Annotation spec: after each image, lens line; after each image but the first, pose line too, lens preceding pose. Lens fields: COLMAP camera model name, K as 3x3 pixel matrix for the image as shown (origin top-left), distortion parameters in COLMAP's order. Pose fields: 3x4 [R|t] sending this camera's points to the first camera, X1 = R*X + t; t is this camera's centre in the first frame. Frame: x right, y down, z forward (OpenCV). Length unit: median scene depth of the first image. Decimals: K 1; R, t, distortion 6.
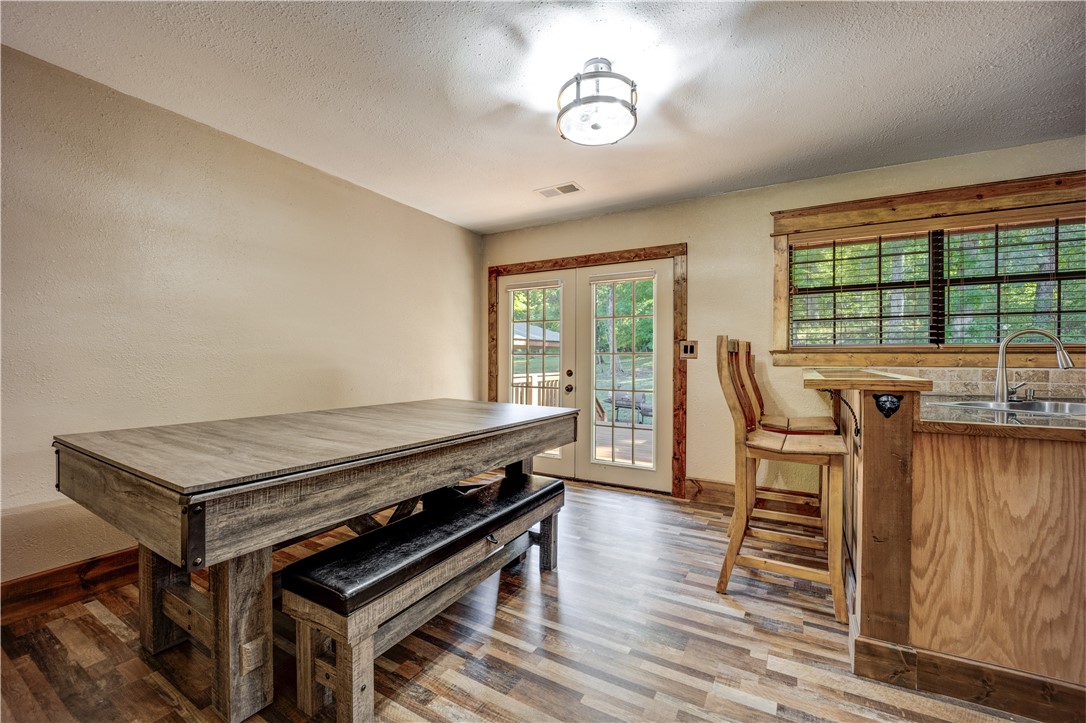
lens RADIAL K [[439.4, 0, 539.2], [0, 439.4, 362.9], [0, 0, 1]] dist [-0.019129, -0.001784]
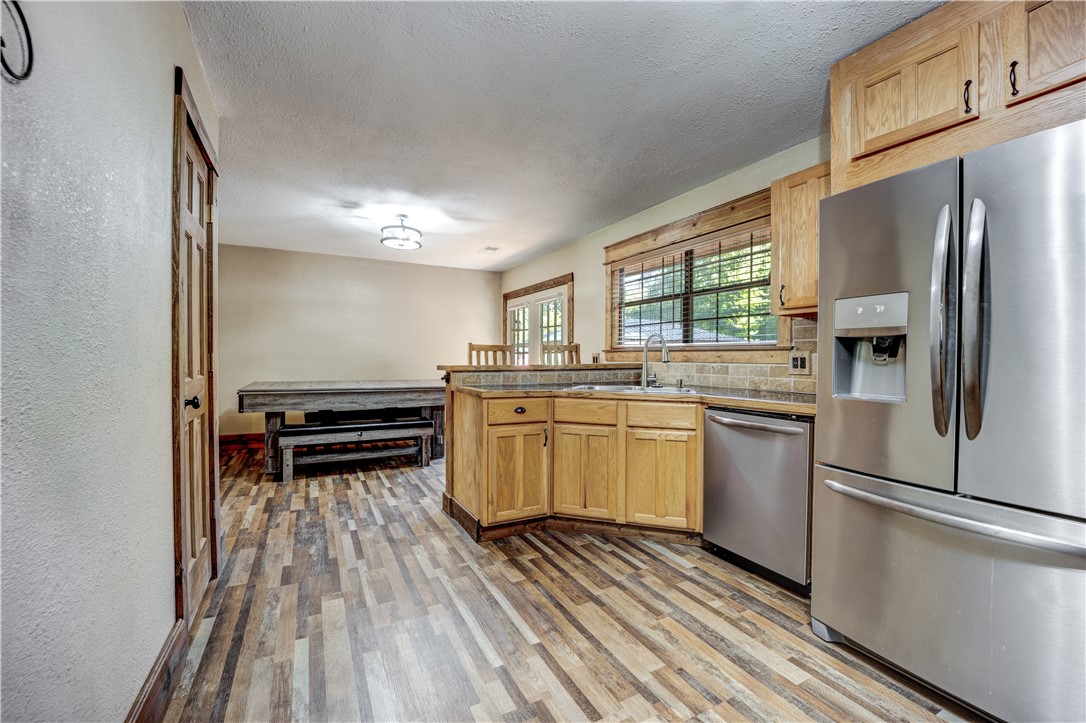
lens RADIAL K [[439.4, 0, 540.4], [0, 439.4, 361.9], [0, 0, 1]] dist [-0.019129, -0.001784]
pose [[0.846515, 0.006472, -0.532325, 1.234254], [-0.005835, 0.999979, 0.002879, 0.007508], [0.532332, 0.000669, 0.846535, -0.288964]]
